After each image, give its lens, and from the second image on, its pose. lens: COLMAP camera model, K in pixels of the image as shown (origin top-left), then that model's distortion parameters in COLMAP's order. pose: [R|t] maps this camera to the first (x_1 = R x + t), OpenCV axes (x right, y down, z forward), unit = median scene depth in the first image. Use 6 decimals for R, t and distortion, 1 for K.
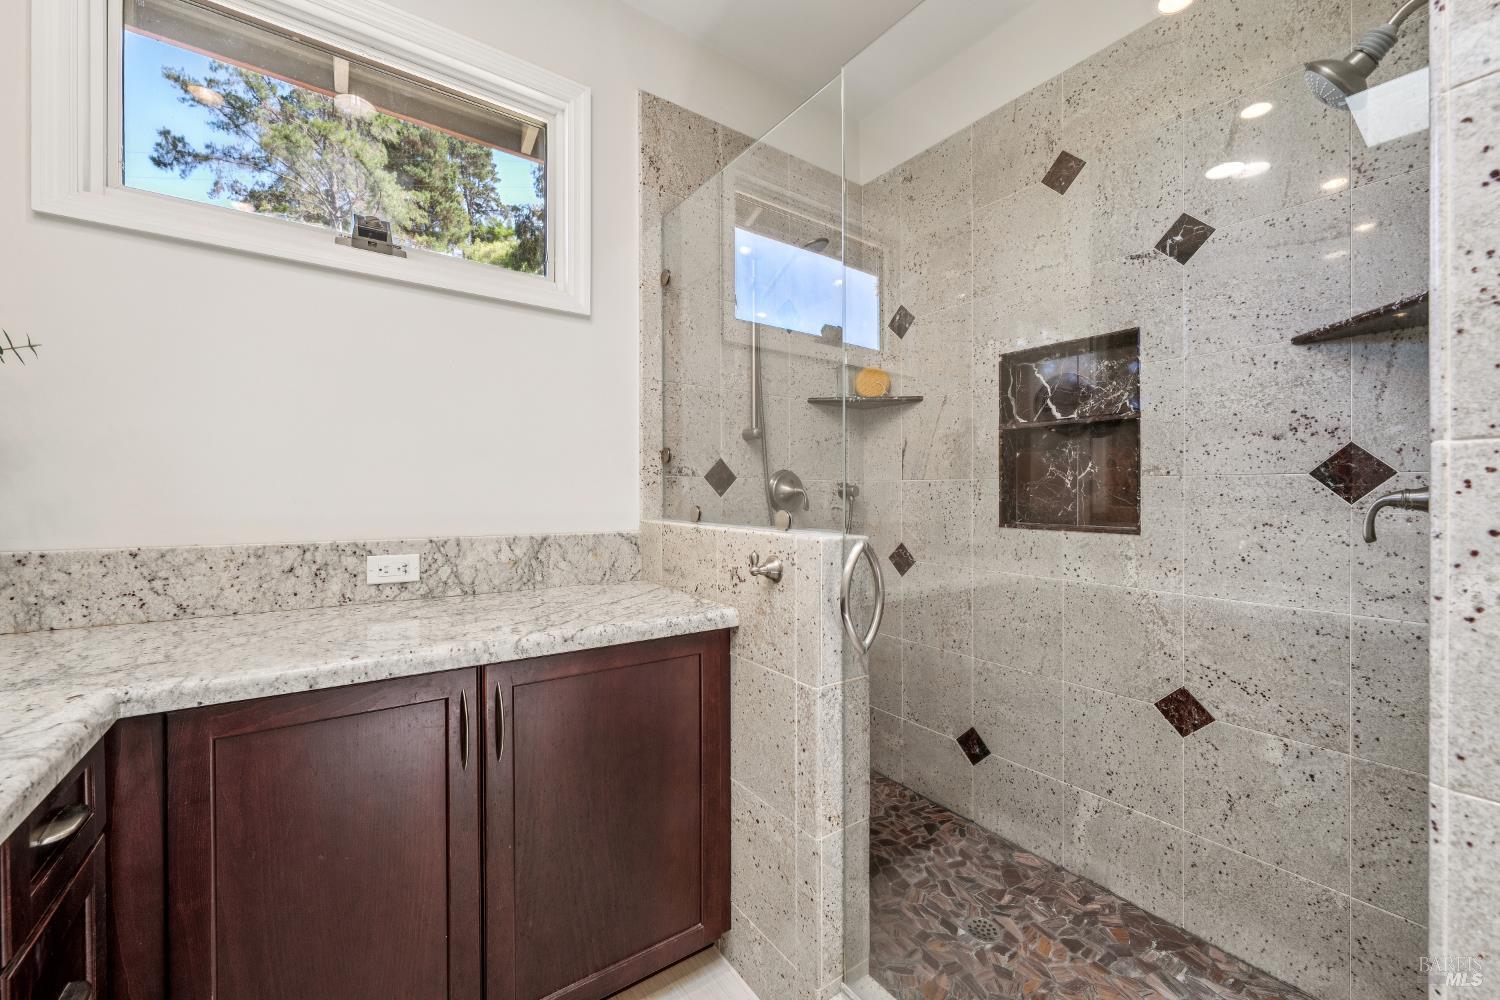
lens RADIAL K [[587.8, 0, 749.8], [0, 587.8, 499.2], [0, 0, 1]] dist [-0.004280, 0.000737]
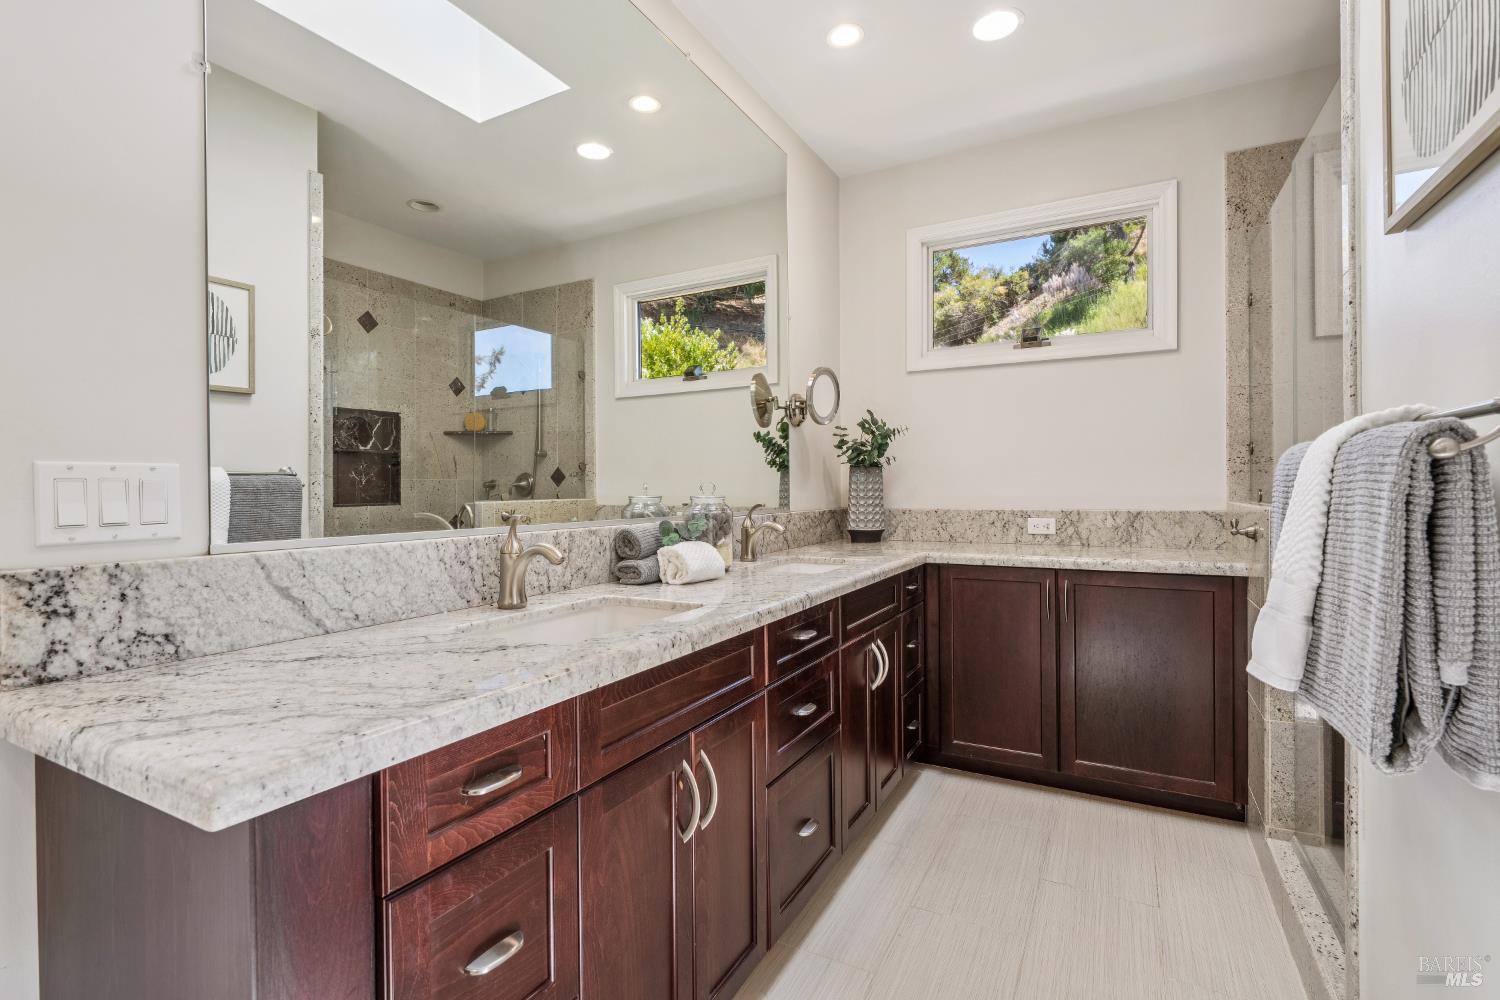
lens RADIAL K [[720.6, 0, 747.2], [0, 720.6, 499.8], [0, 0, 1]] dist [0.000392, -0.000659]
pose [[0.447730, 0.000090, -0.894169, 0.854176], [0.002195, 0.999997, 0.001199, 0.032438], [0.894166, -0.002499, 0.447729, -0.693190]]
